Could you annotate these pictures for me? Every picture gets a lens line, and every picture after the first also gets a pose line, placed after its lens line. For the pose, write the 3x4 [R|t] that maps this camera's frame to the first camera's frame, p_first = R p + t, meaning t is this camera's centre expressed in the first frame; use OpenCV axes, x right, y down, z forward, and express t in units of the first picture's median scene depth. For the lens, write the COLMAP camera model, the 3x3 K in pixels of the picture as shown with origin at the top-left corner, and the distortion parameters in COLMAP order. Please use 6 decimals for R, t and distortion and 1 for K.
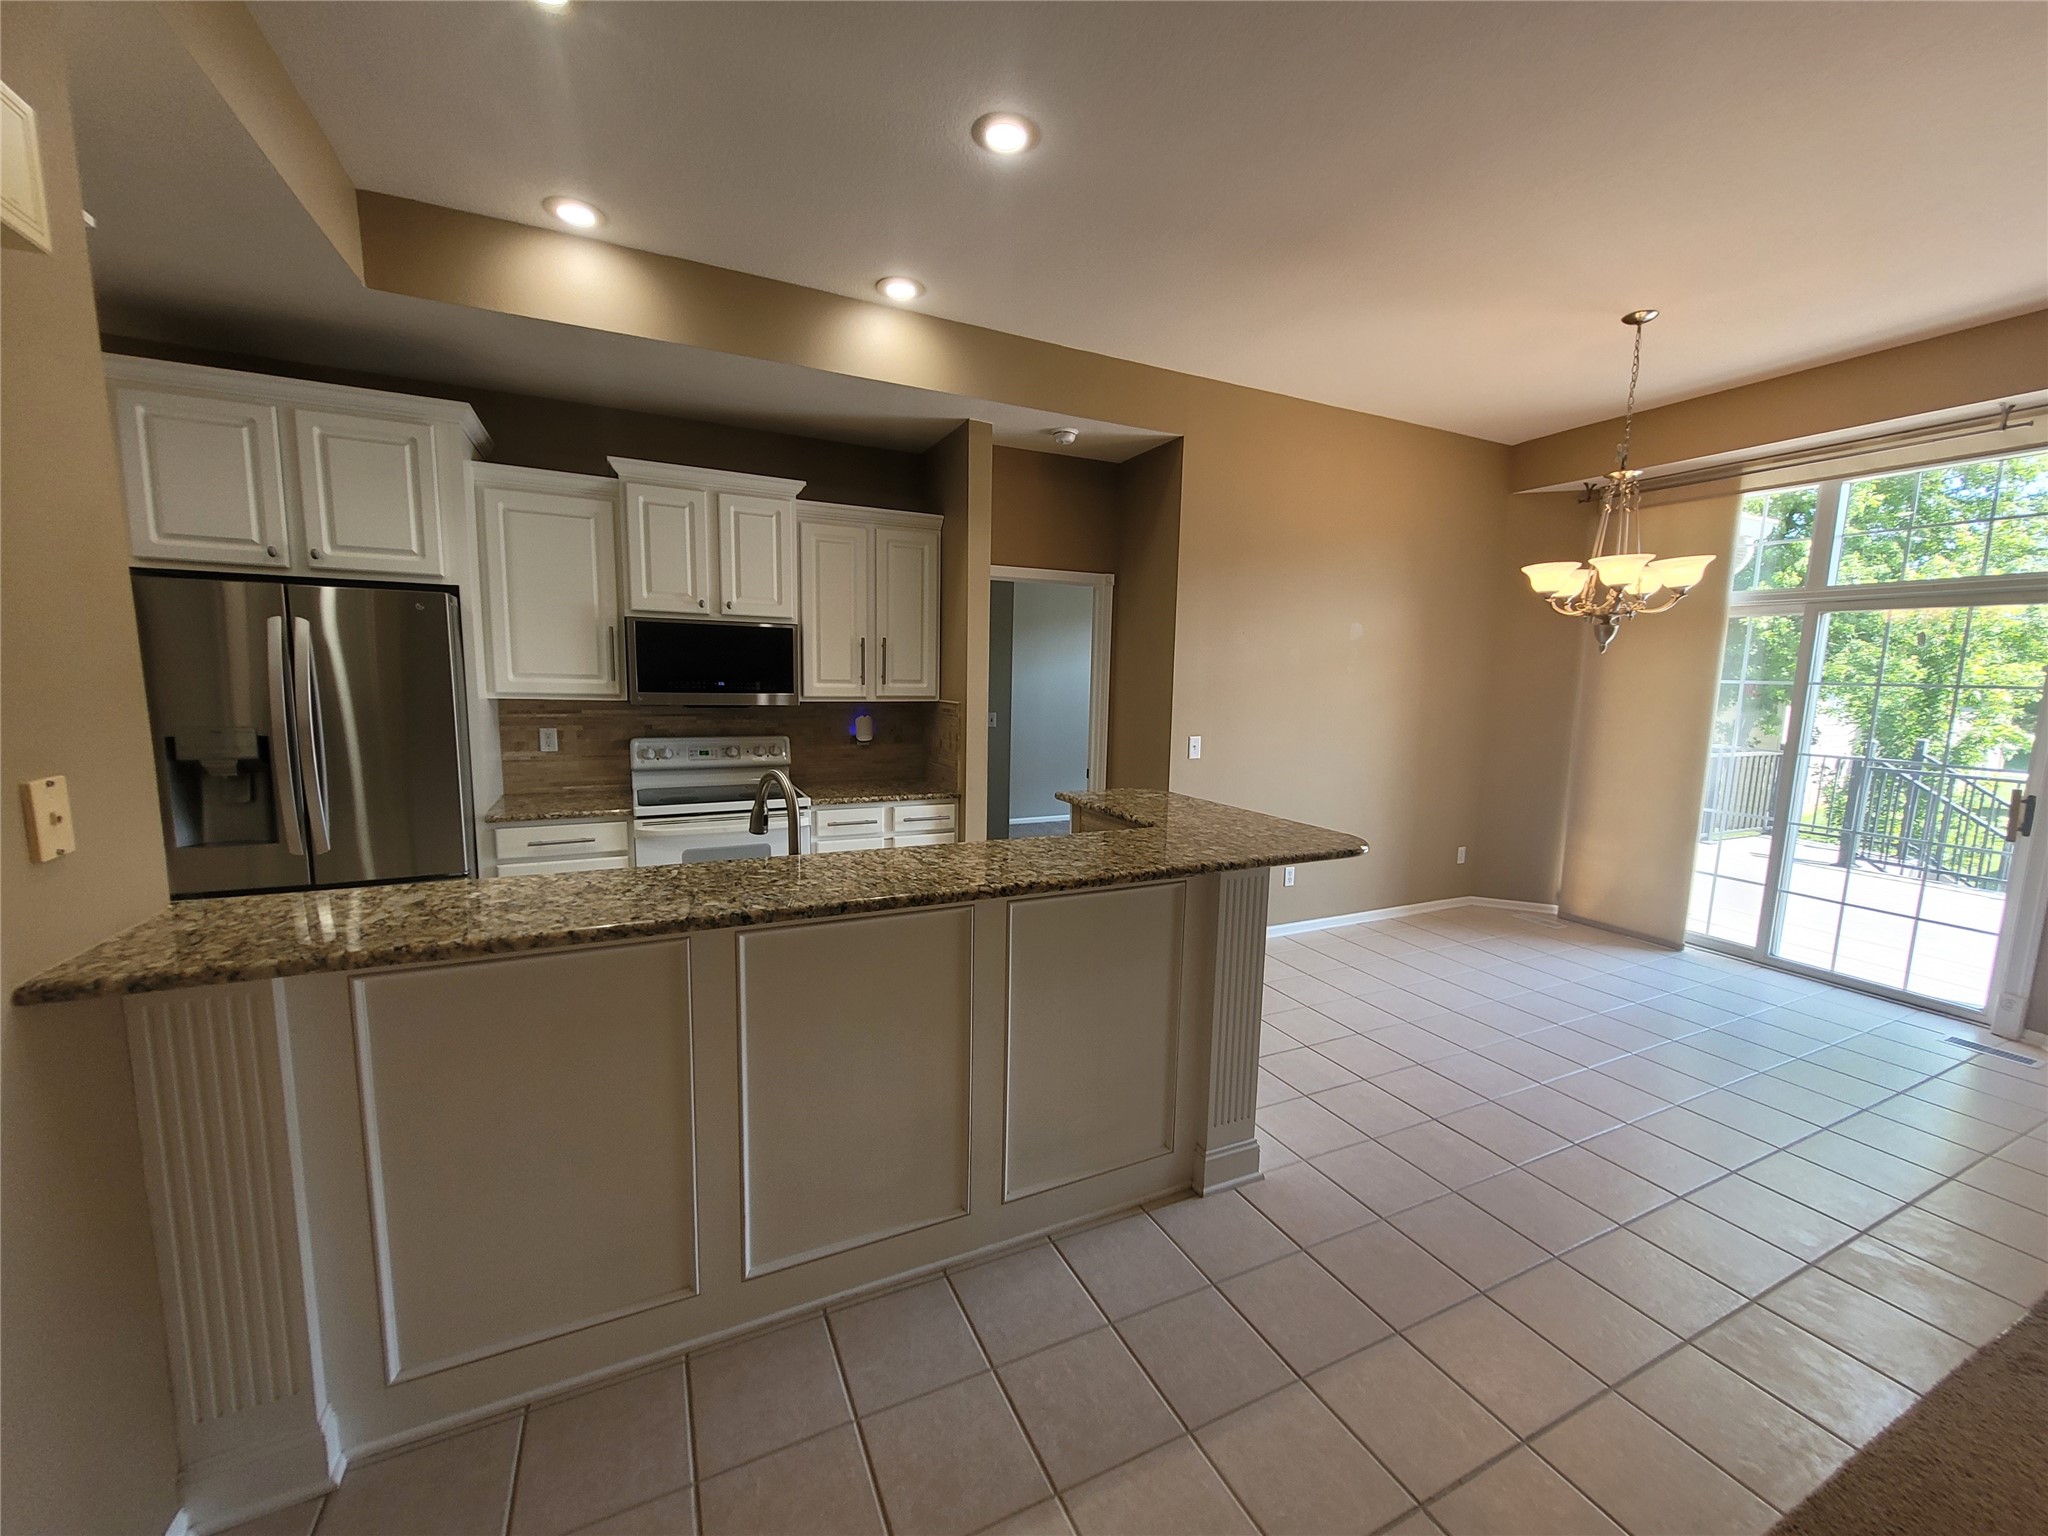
lens RADIAL K [[810.9, 0, 1031.6], [0, 810.9, 773.0], [0, 0, 1]] dist [0.007224, -0.000168]
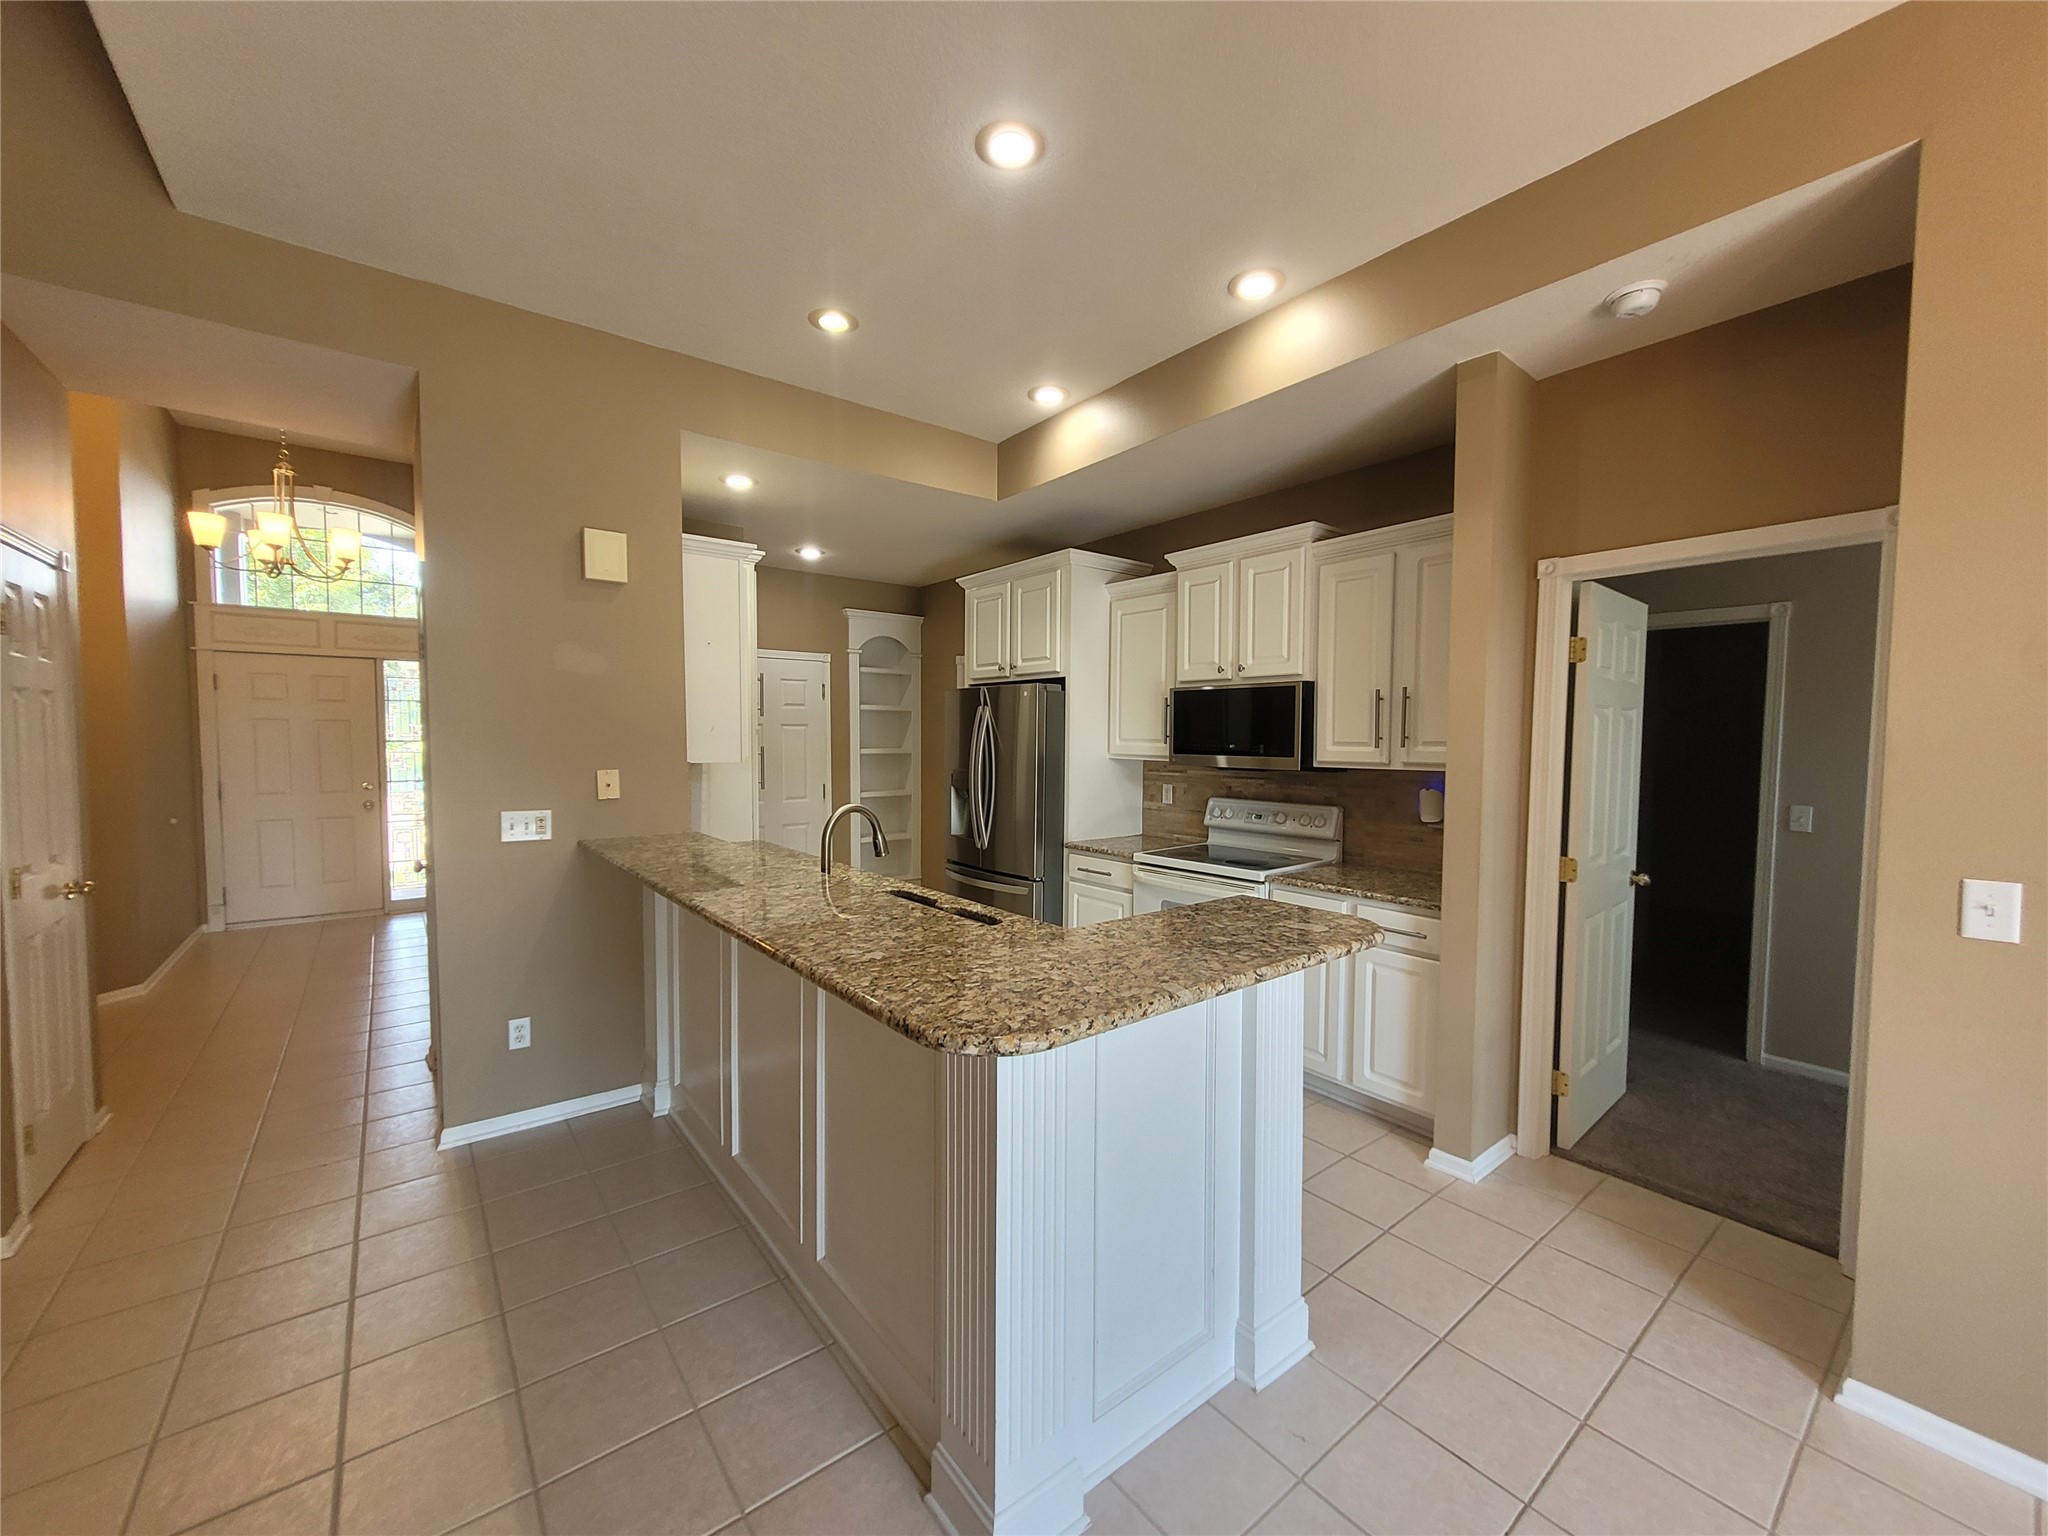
lens RADIAL K [[810.9, 0, 1034.0], [0, 810.9, 772.9], [0, 0, 1]] dist [0.007224, -0.000168]
pose [[0.207961, 0.025043, -0.977817, 0.549719], [-0.119664, 0.992814, -0.000023, -0.048773], [0.970790, 0.117014, 0.209463, 0.560630]]
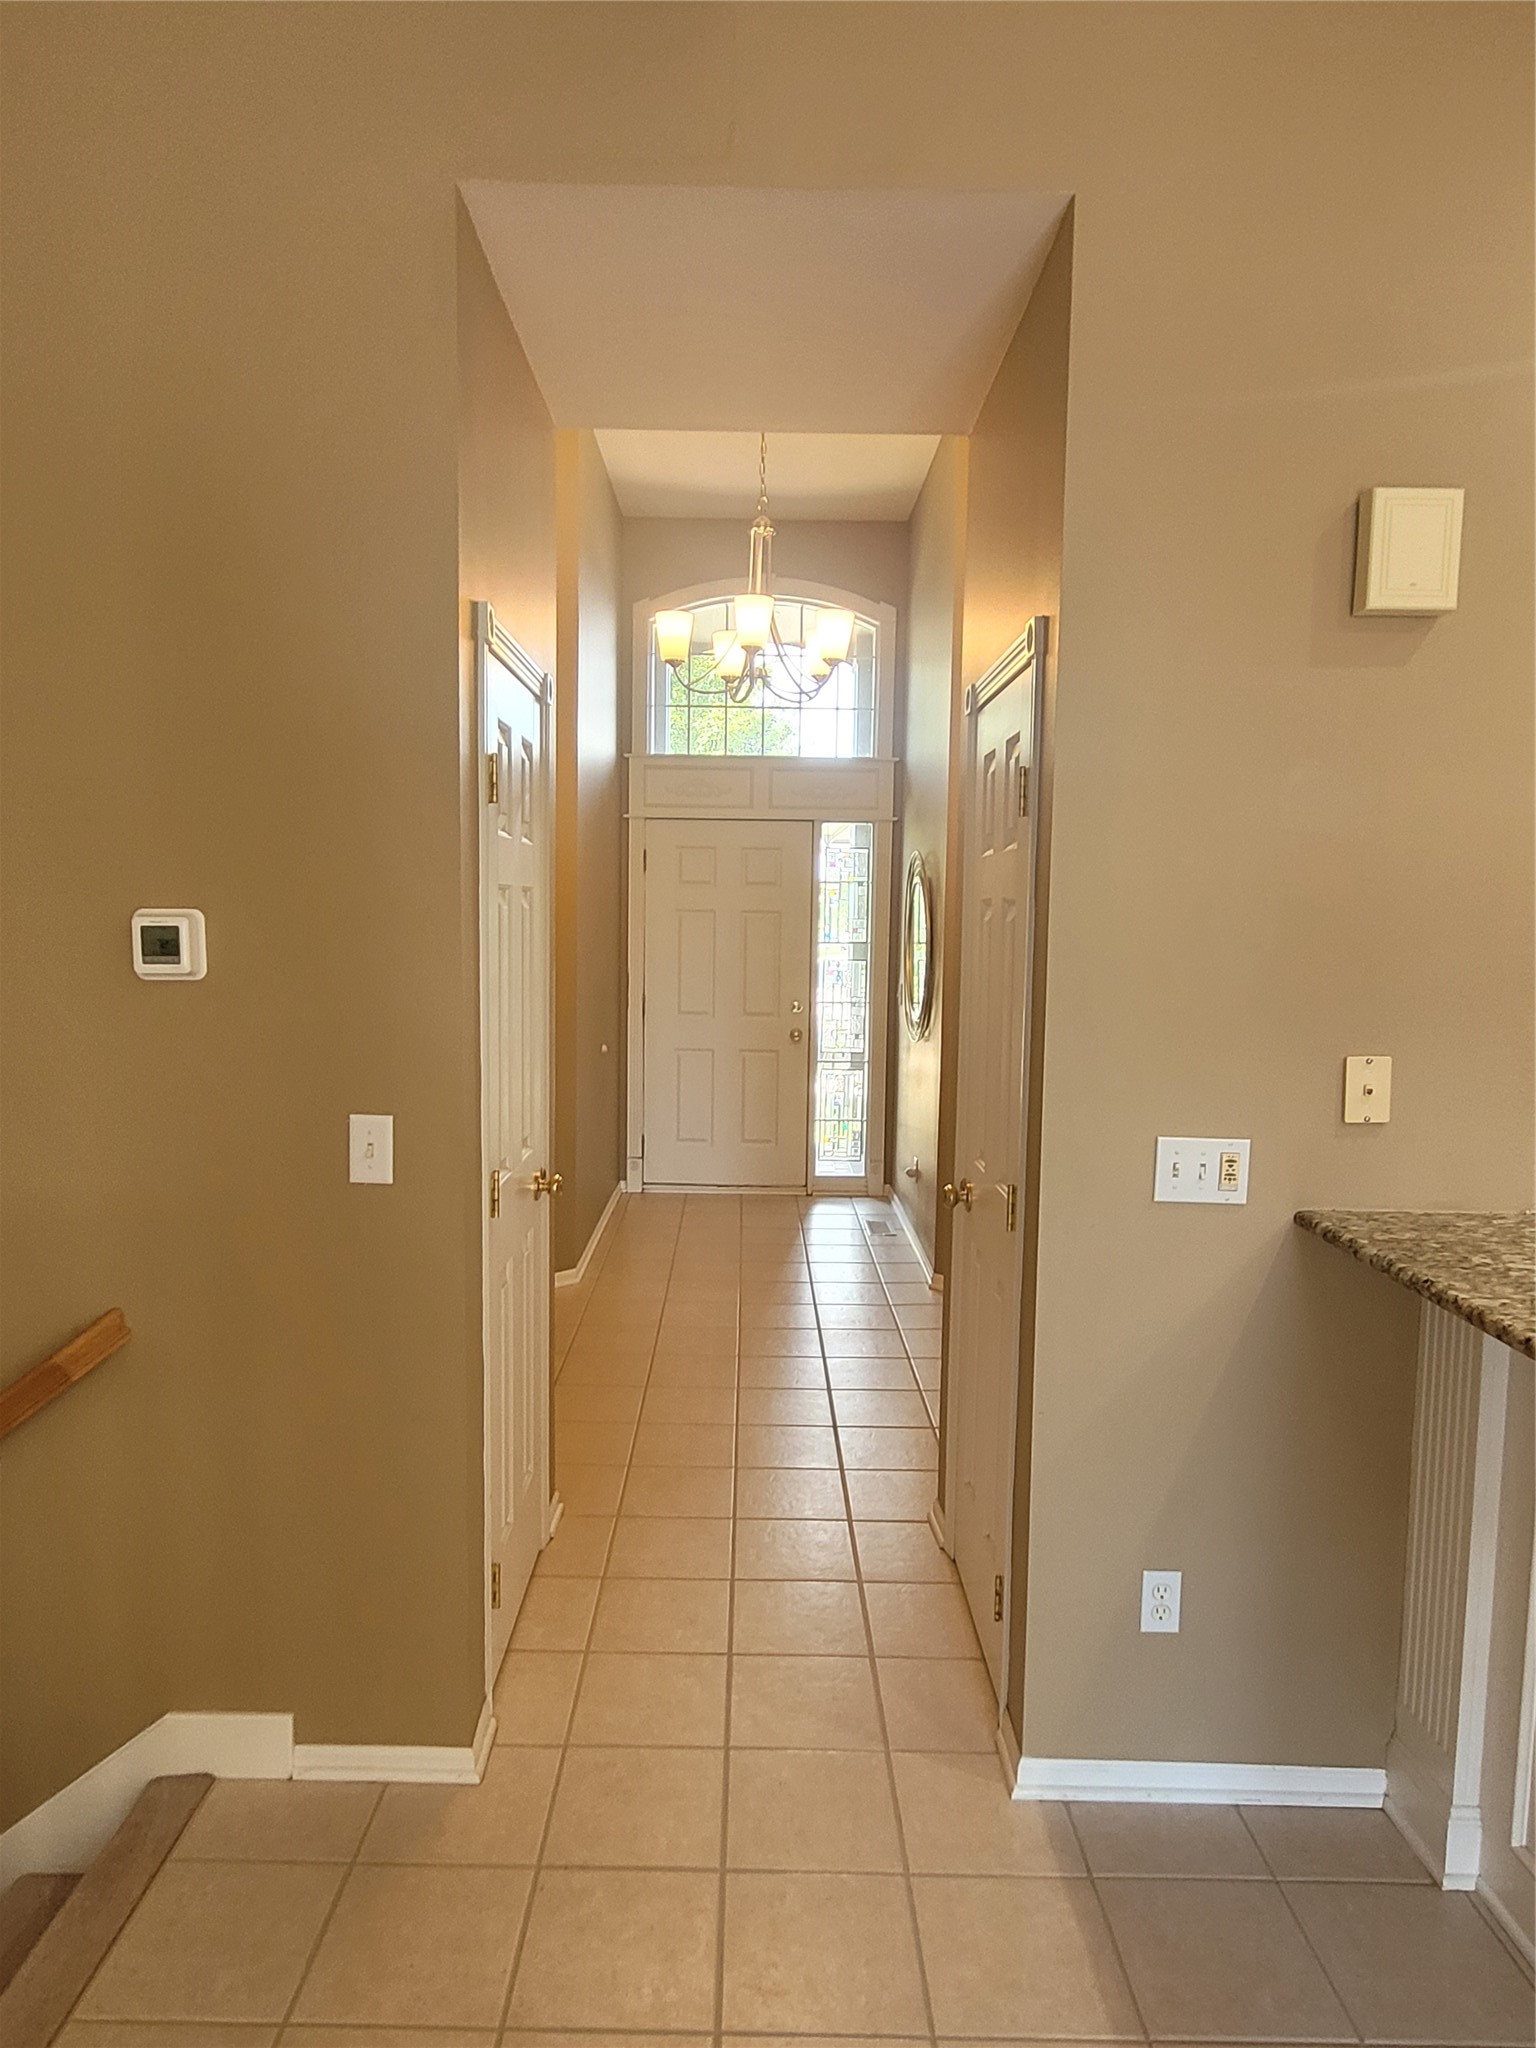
lens RADIAL K [[1263.5, 0, 763.2], [0, 1263.5, 1026.0], [0, 0, 1]] dist [0.042003, 0.003190]
pose [[-0.430976, 0.054334, -0.900726, 0.272604], [-0.133186, 0.983423, 0.123049, -0.046983], [0.892481, 0.172995, -0.416595, 0.304863]]
